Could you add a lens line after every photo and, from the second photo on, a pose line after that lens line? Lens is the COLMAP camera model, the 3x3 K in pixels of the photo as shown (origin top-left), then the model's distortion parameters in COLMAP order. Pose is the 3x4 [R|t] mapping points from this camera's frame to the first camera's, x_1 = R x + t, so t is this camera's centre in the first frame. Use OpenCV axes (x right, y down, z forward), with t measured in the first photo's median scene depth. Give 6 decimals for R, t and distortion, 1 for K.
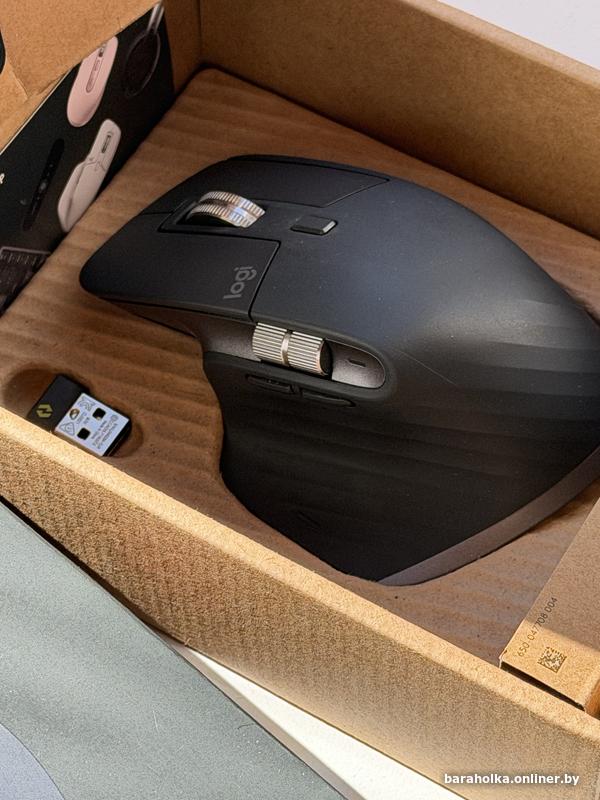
lens RADIAL K [[2451.3, 0, 301.0], [0, 2451.3, 401.2], [0, 0, 1]] dist [0.111102, 0.000000]
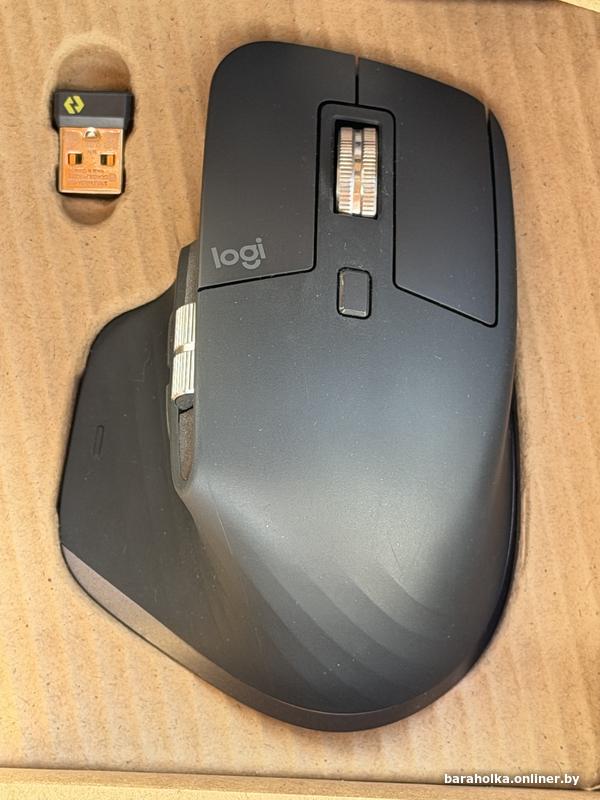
lens RADIAL K [[2451.3, 0, 299.5], [0, 2451.3, 400.4], [0, 0, 1]] dist [0.111102, 0.000000]
pose [[0.485895, 0.872933, -0.043522, 0.061603], [-0.740374, 0.437551, 0.510290, -0.448270], [0.464492, -0.215725, 0.858901, 0.275281]]
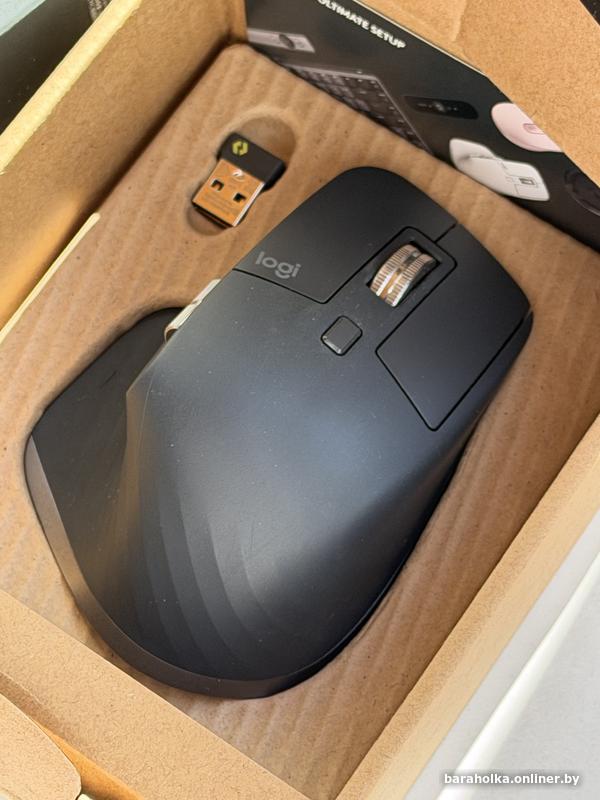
lens RADIAL K [[2451.3, 0, 302.7], [0, 2451.3, 396.6], [0, 0, 1]] dist [0.111102, 0.000000]
pose [[-0.052071, 0.932009, -0.358676, 0.369388], [-0.827171, 0.160984, 0.538398, -0.565827], [0.559533, 0.324721, 0.762548, 0.249498]]
